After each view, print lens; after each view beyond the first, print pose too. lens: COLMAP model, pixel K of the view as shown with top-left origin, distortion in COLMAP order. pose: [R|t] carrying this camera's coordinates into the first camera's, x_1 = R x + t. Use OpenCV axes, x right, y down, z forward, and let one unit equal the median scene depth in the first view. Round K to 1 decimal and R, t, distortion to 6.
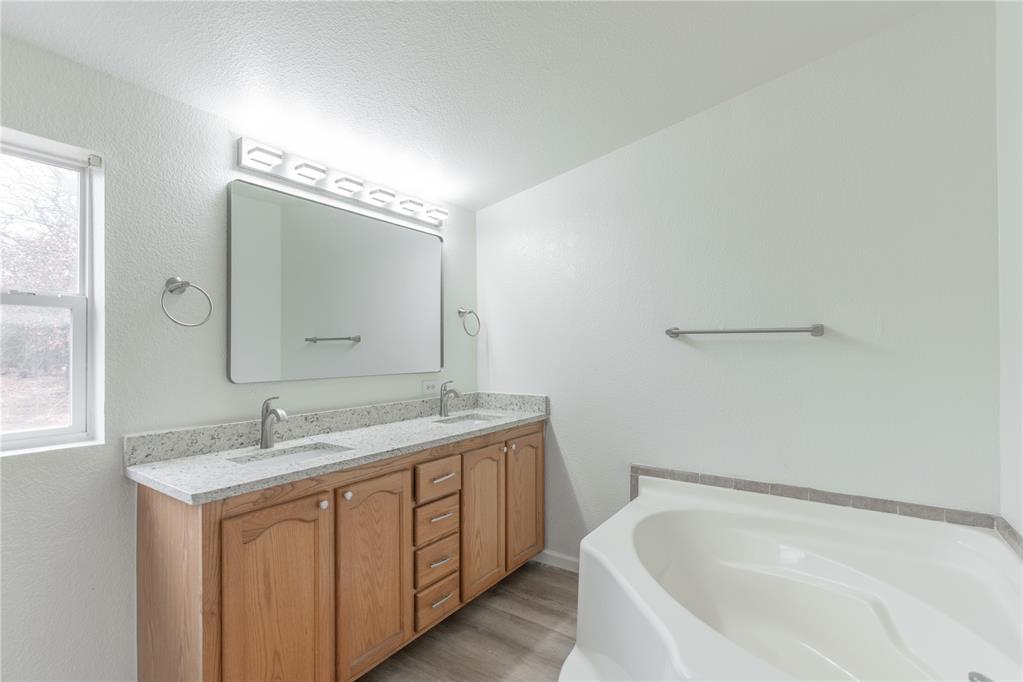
lens RADIAL K [[460.3, 0, 513.8], [0, 460.3, 335.1], [0, 0, 1]] dist [-0.006994, 0.003107]
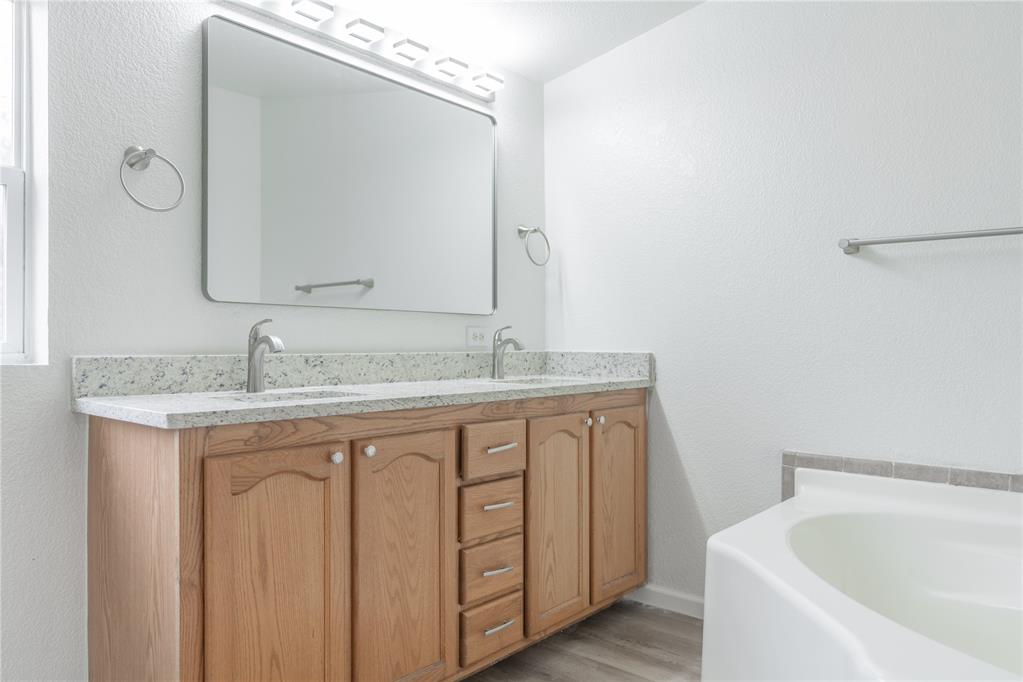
lens RADIAL K [[696.2, 0, 523.0], [0, 696.2, 315.3], [0, 0, 1]] dist [0.000920, -0.000106]
pose [[0.995124, 0.001424, -0.098619, -0.020704], [-0.001327, 0.999999, 0.001050, 0.122273], [0.098620, -0.000914, 0.995125, -0.027268]]
